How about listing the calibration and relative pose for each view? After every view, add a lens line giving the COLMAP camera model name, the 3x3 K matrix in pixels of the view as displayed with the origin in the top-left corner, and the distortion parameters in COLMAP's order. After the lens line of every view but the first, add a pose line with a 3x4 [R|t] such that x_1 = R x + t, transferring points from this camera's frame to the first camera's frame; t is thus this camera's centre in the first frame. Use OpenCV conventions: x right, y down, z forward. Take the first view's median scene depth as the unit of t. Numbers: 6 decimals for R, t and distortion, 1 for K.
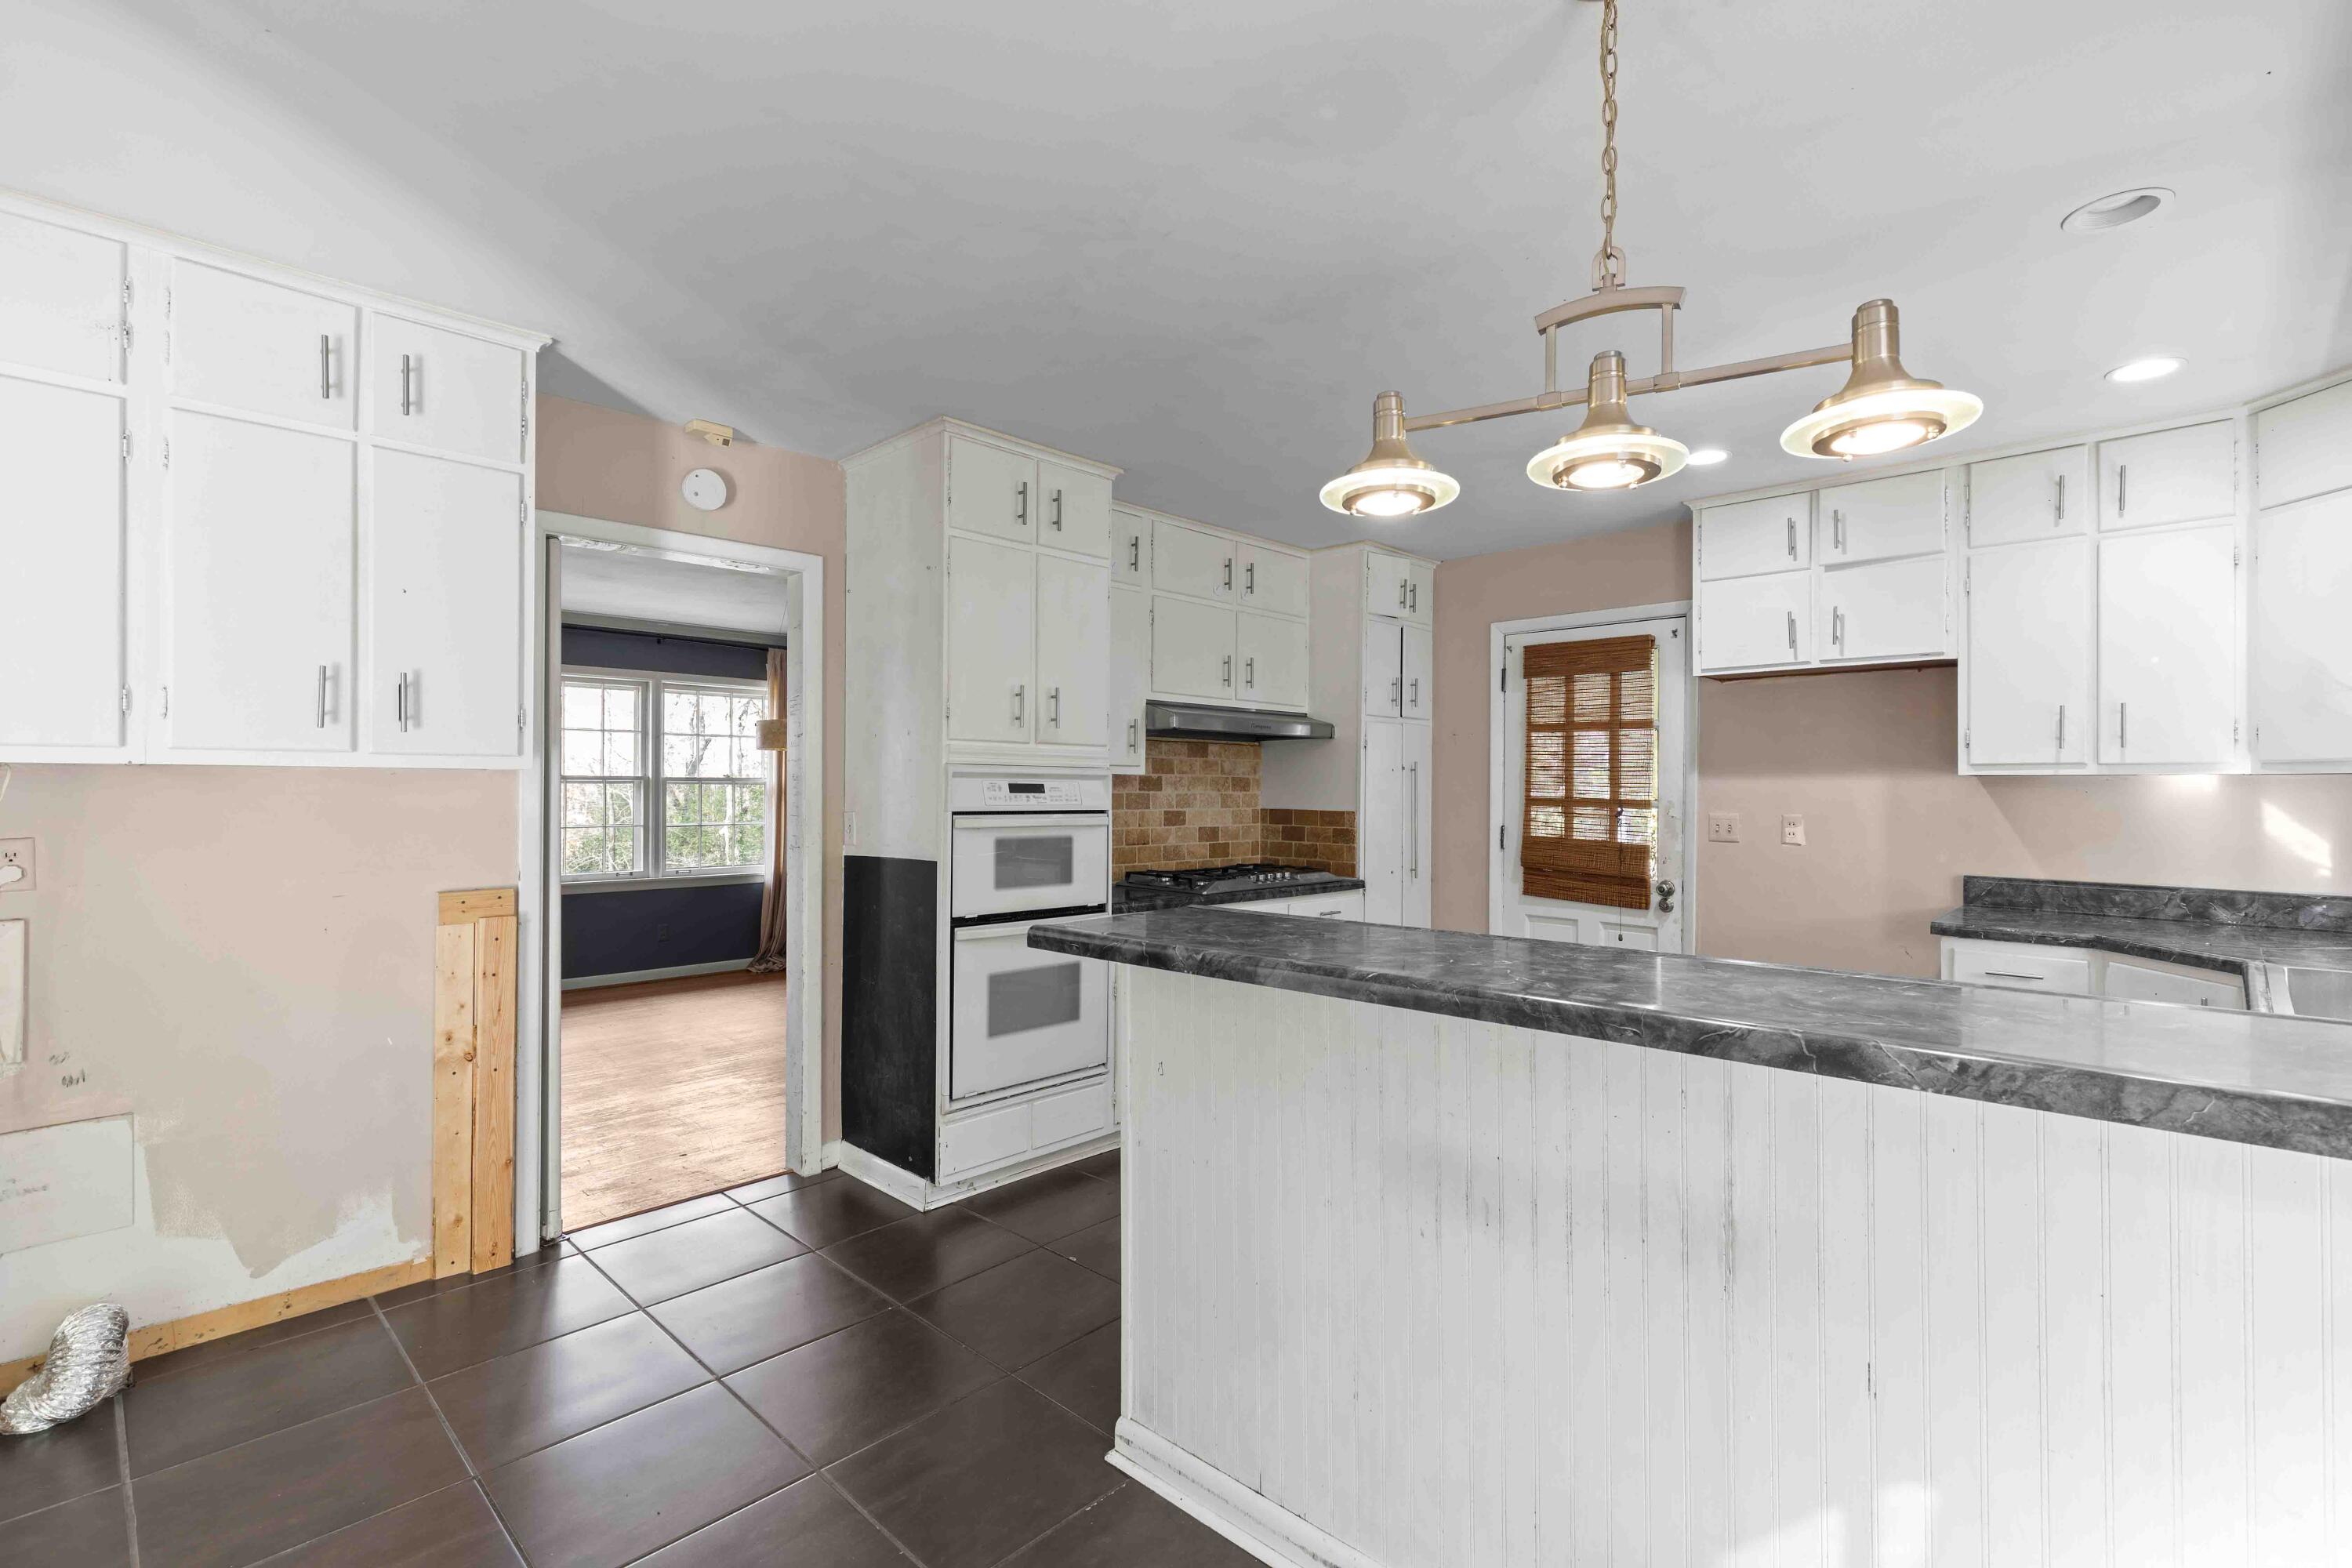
lens RADIAL K [[1070.2, 0, 1172.5], [0, 1070.2, 787.4], [0, 0, 1]] dist [0.005142, 0.000875]
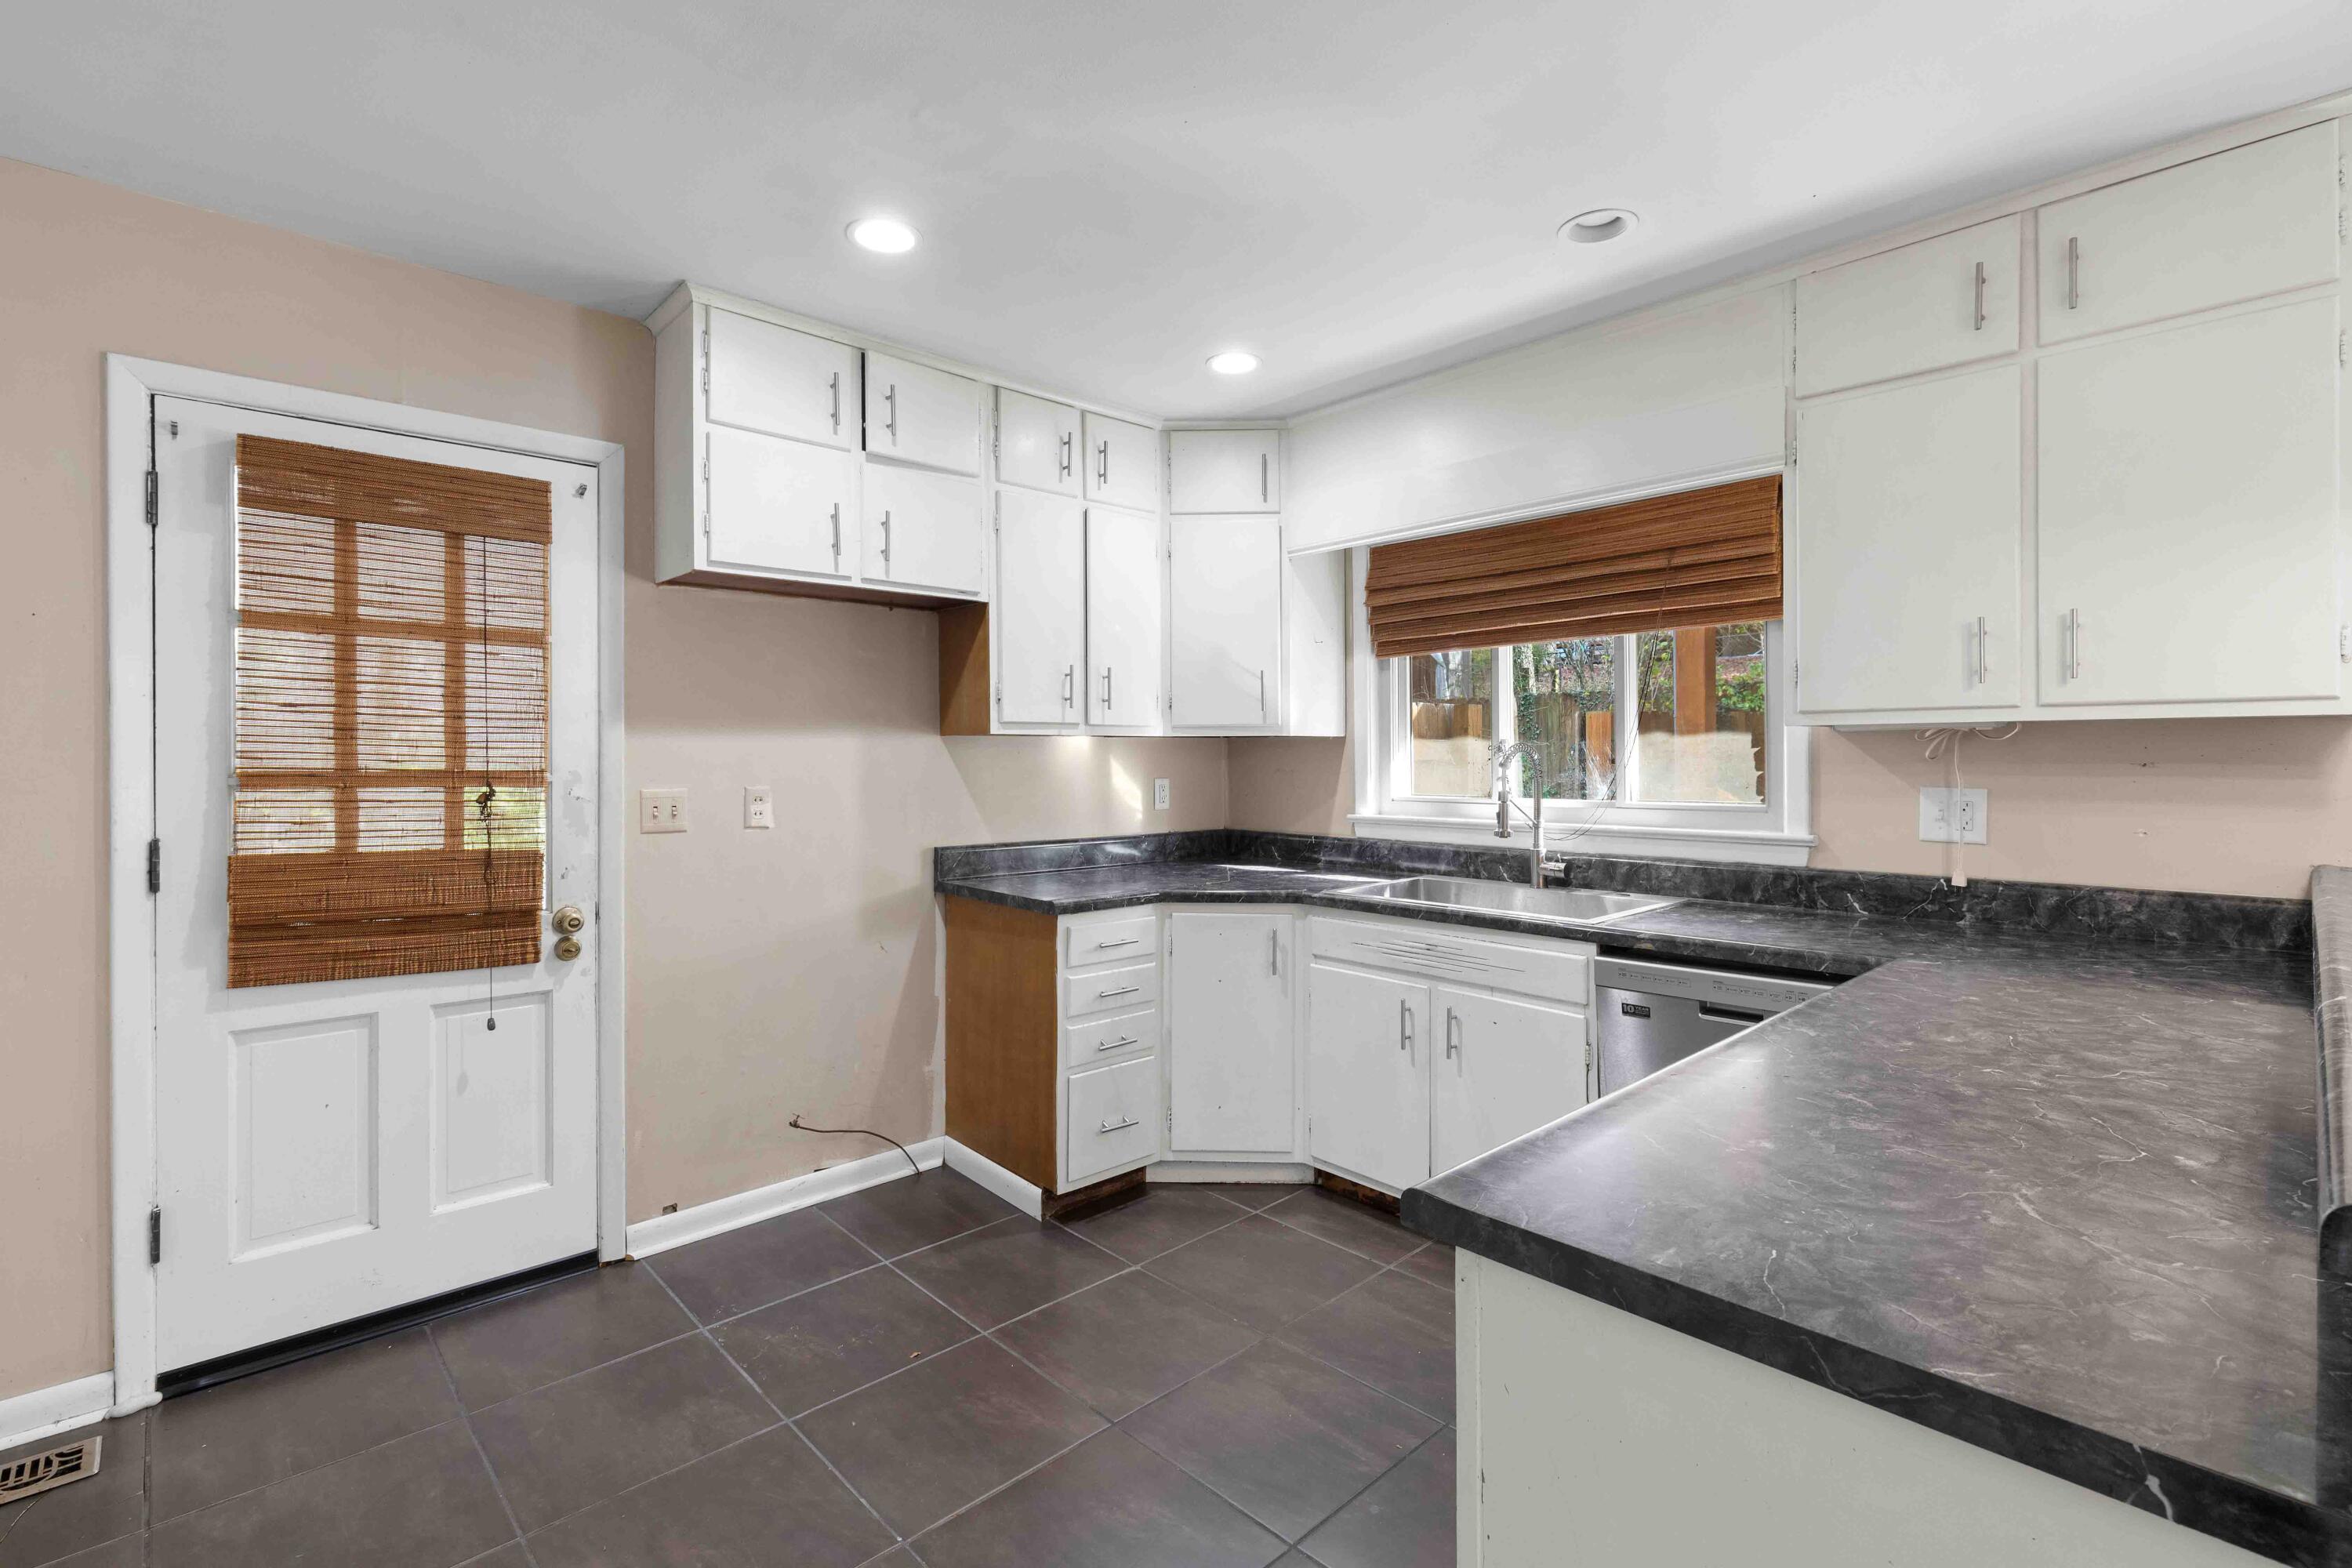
lens RADIAL K [[1070.2, 0, 1164.3], [0, 1070.2, 761.3], [0, 0, 1]] dist [0.005142, 0.000875]
pose [[0.045521, -0.006640, 0.998941, -0.106461], [0.004305, 0.999970, 0.006450, 0.004270], [-0.998954, 0.004007, 0.045548, 0.608862]]
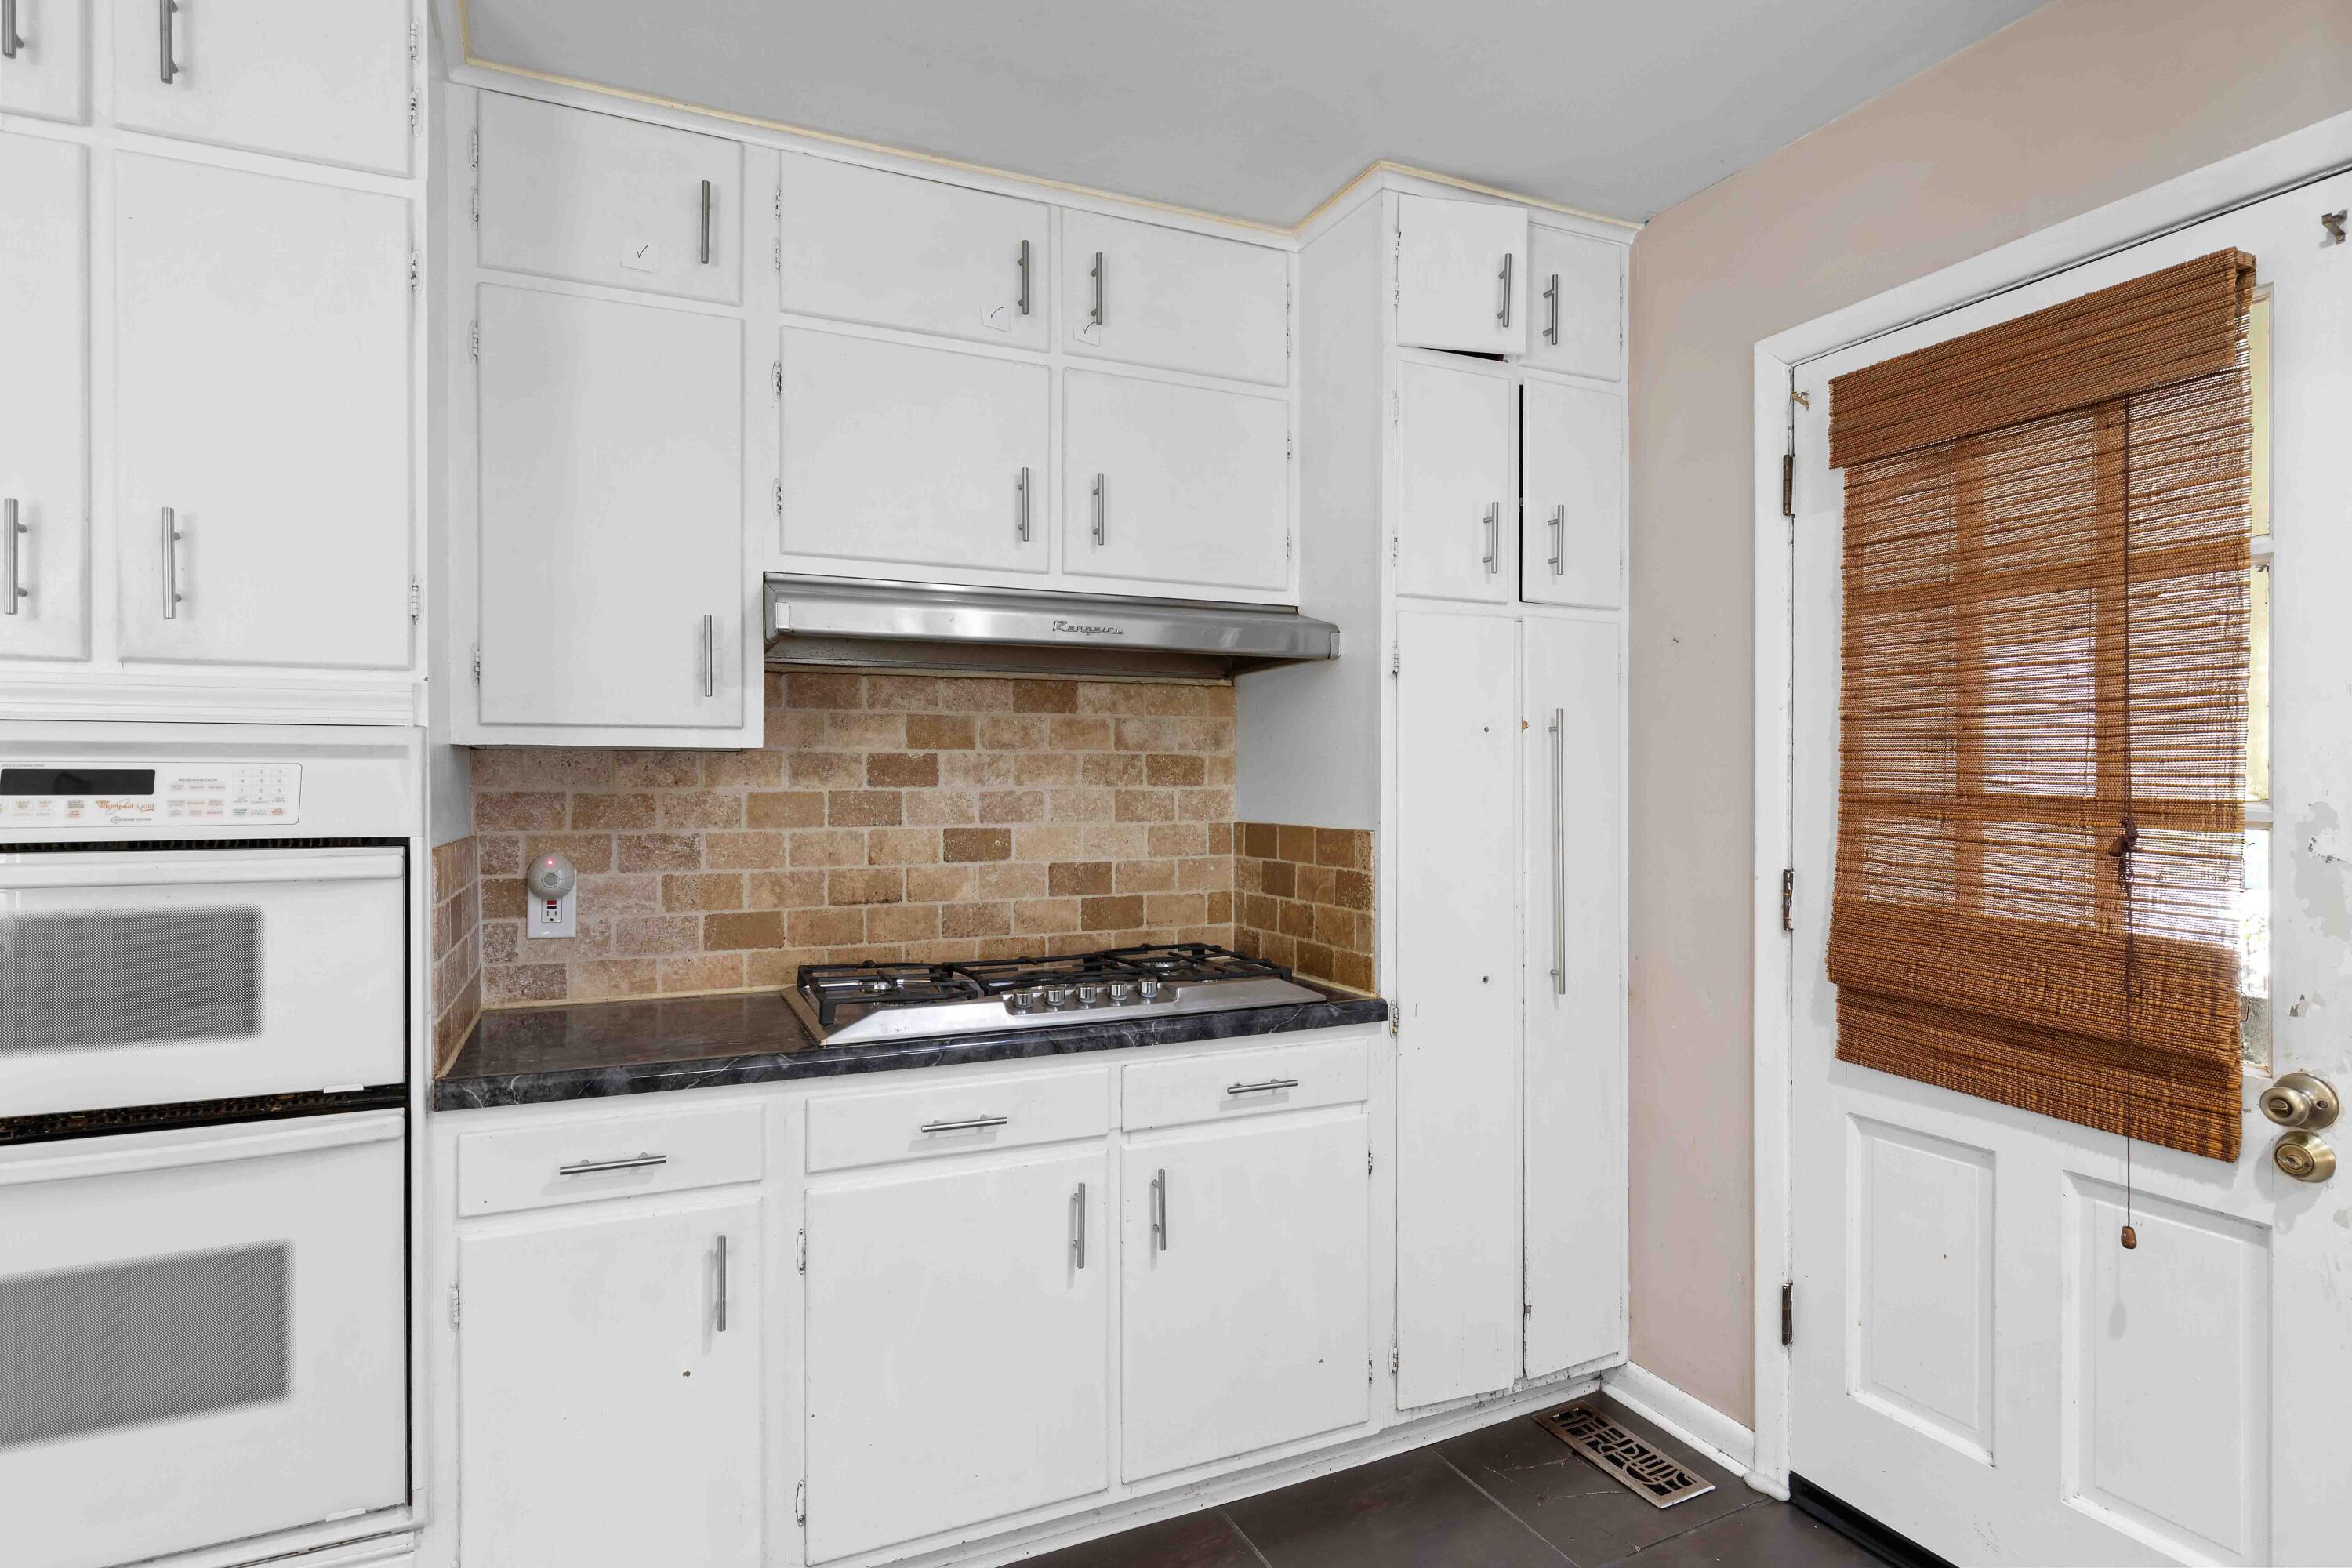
lens RADIAL K [[1252.4, 0, 1172.8], [0, 1252.4, 792.2], [0, 0, 1]] dist [0.005381, -0.000382]
pose [[0.935360, -0.007134, -0.353624, 0.275604], [0.009354, 0.999946, 0.004570, 0.004516], [0.353573, -0.007583, 0.935376, 0.534050]]
